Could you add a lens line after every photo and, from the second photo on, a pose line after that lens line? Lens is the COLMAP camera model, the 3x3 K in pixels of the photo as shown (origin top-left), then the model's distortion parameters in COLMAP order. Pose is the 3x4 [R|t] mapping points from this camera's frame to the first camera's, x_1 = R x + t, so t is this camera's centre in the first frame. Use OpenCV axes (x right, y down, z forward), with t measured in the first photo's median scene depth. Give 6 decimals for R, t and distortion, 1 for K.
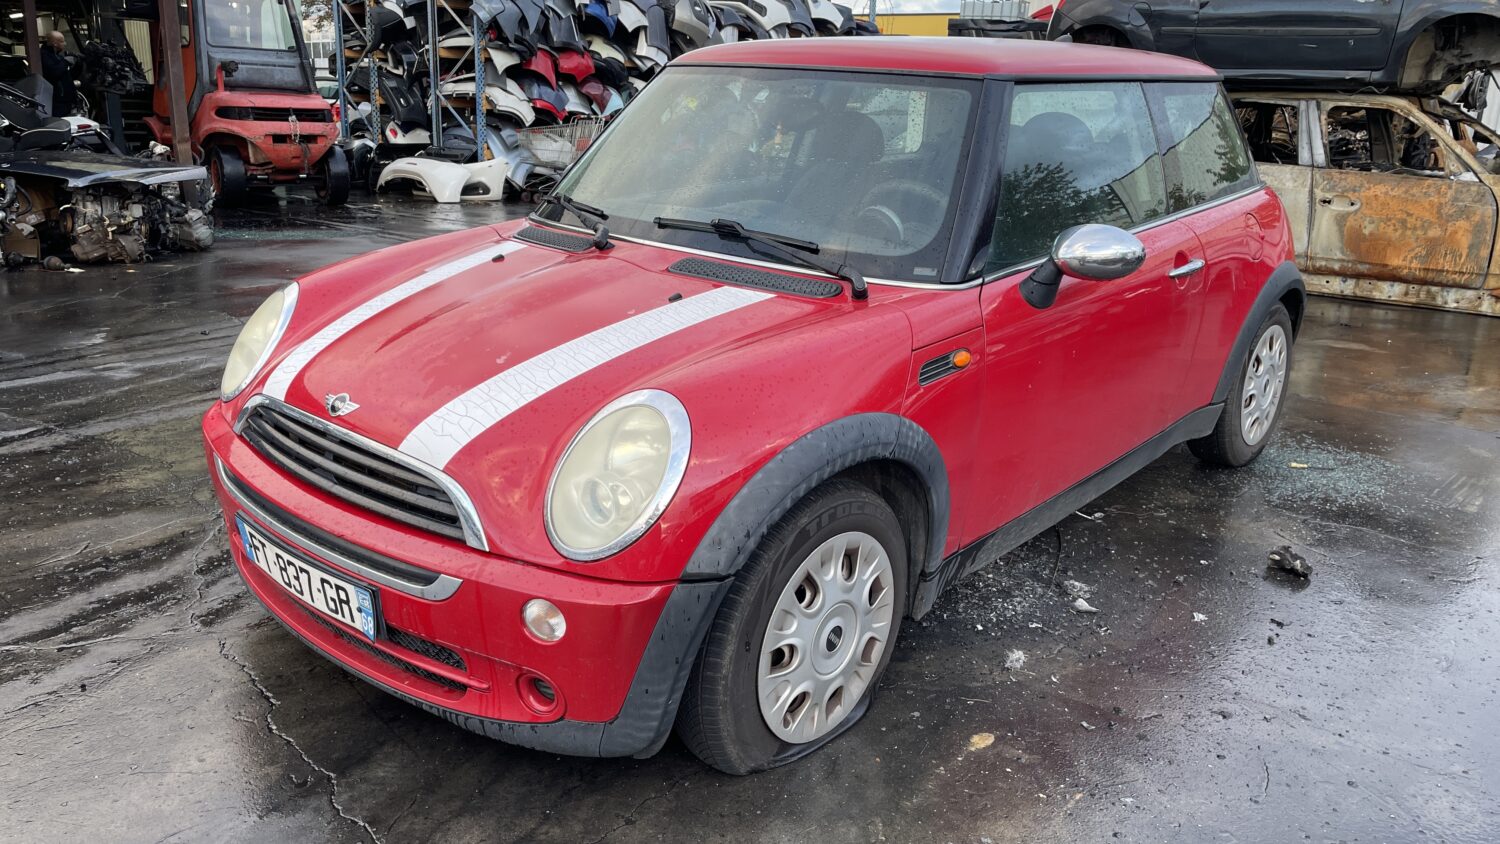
lens RADIAL K [[1110.4, 0, 736.6], [0, 1110.4, 430.5], [0, 0, 1]] dist [0.050932, -0.038952]
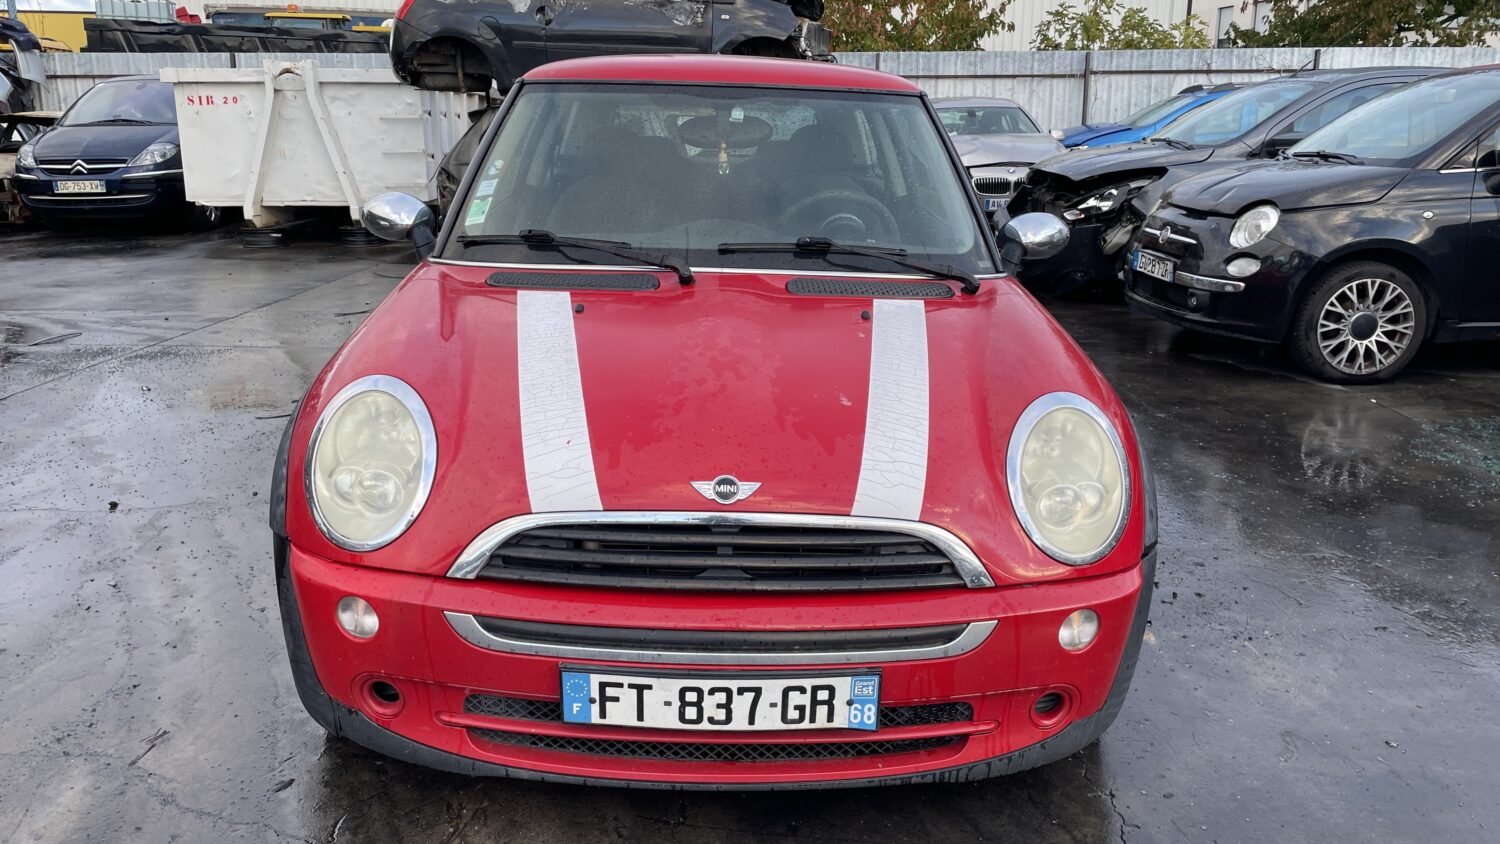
lens RADIAL K [[1110.4, 0, 746.6], [0, 1110.4, 418.0], [0, 0, 1]] dist [0.050932, -0.038952]
pose [[0.748433, -0.197273, 0.633191, -0.884250], [0.207140, 0.976507, 0.059395, -0.125376], [-0.630033, 0.086706, 0.771713, 0.337793]]
